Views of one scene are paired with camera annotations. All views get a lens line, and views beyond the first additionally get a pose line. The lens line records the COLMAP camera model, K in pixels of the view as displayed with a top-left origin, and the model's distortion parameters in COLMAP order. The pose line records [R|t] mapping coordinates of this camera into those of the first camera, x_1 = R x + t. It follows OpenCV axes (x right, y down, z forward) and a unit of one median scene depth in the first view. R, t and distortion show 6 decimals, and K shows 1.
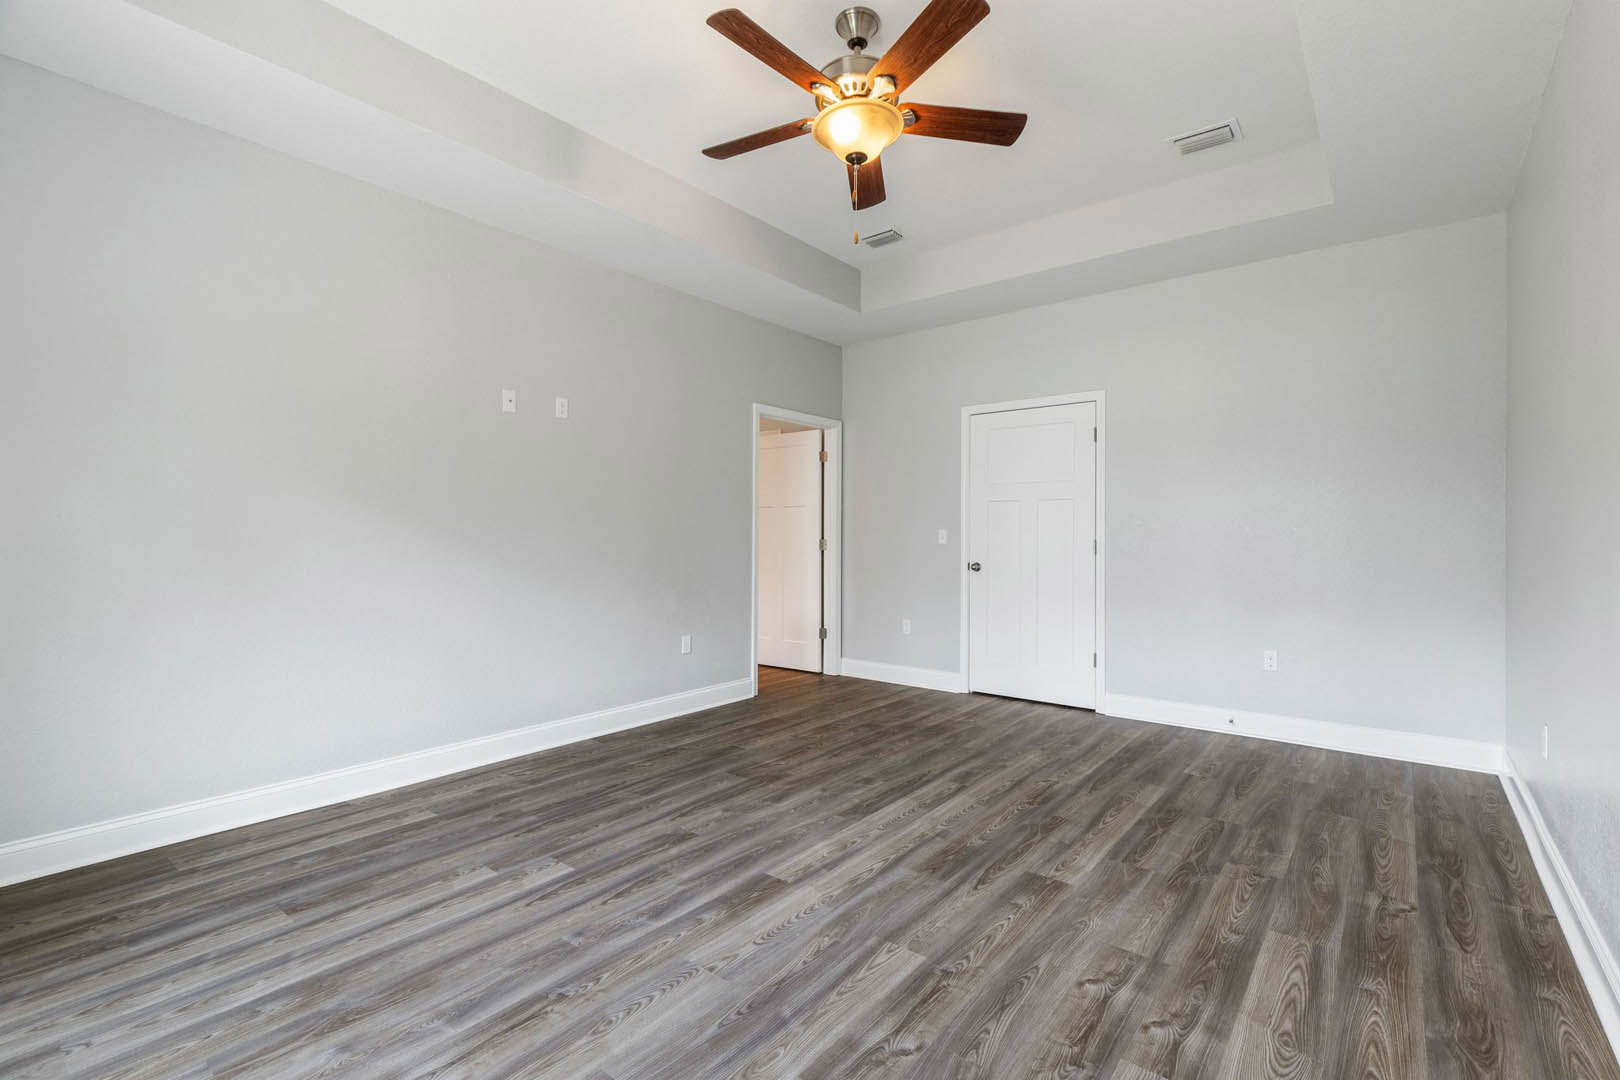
lens RADIAL K [[724.5, 0, 824.2], [0, 724.5, 537.1], [0, 0, 1]] dist [0.002911, 0.000513]
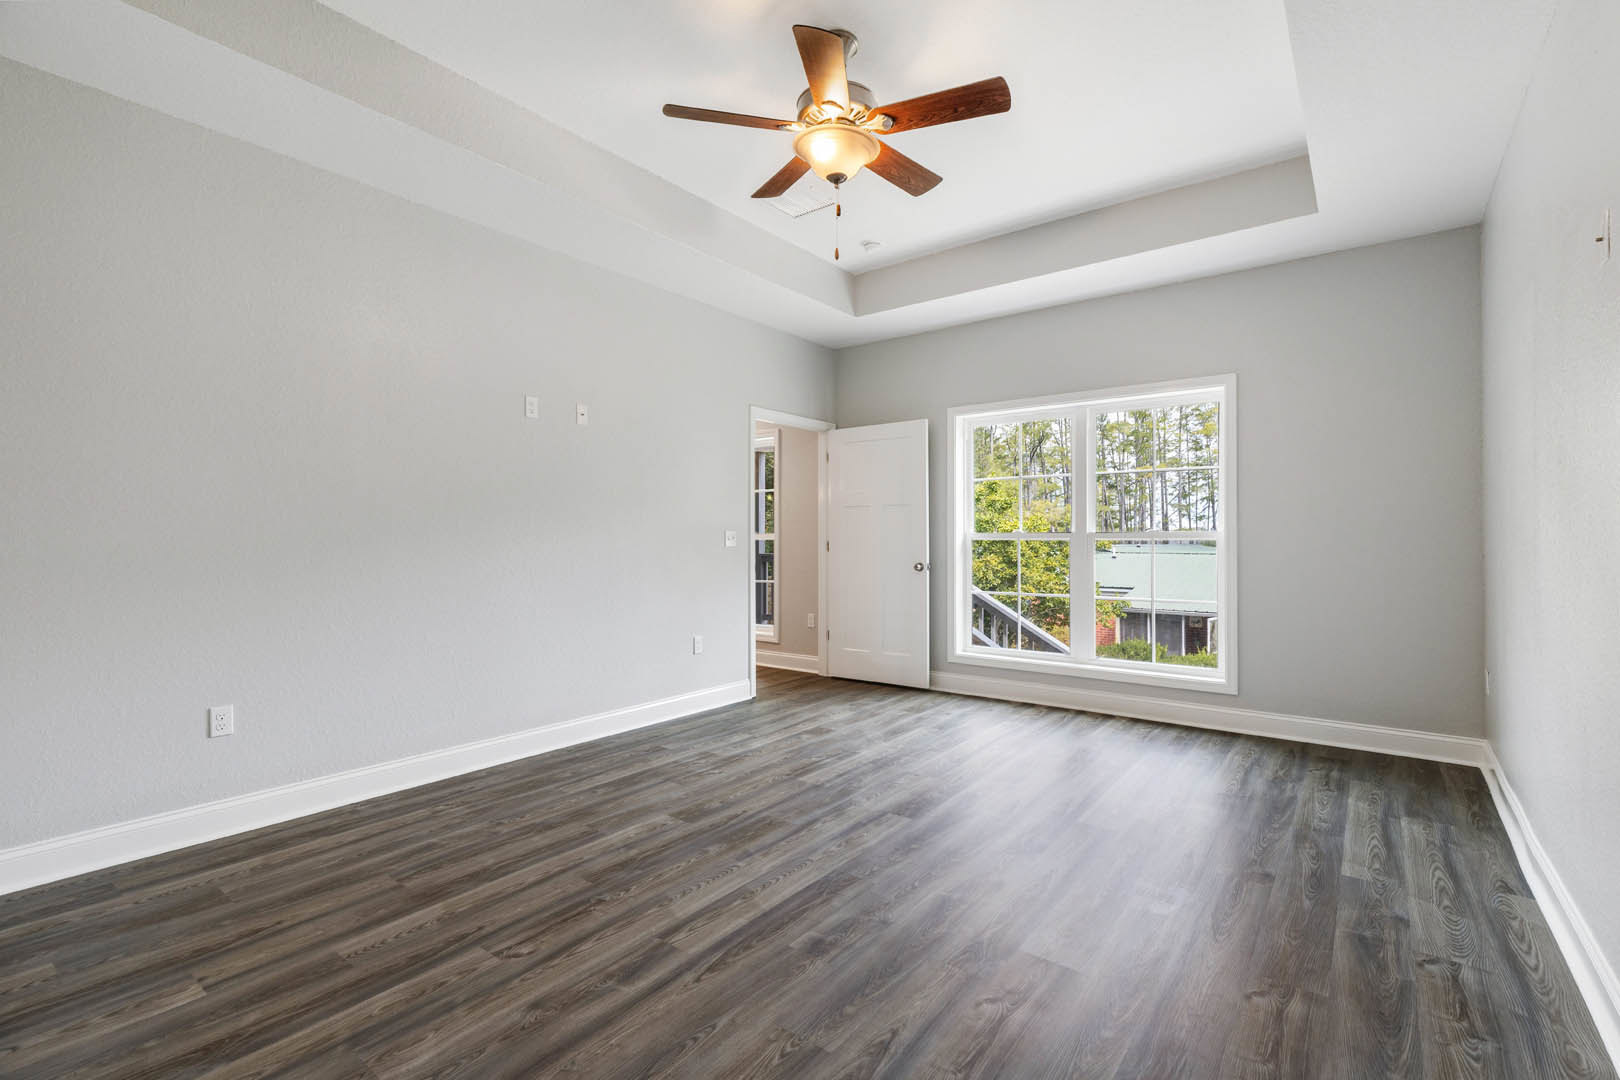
lens RADIAL K [[724.5, 0, 824.2], [0, 724.5, 537.1], [0, 0, 1]] dist [0.002911, 0.000513]
pose [[-0.999744, 0.001559, -0.022584, 0.086981], [0.001578, 0.999998, -0.000855, -0.001993], [0.022583, -0.000891, -0.999745, 2.091855]]
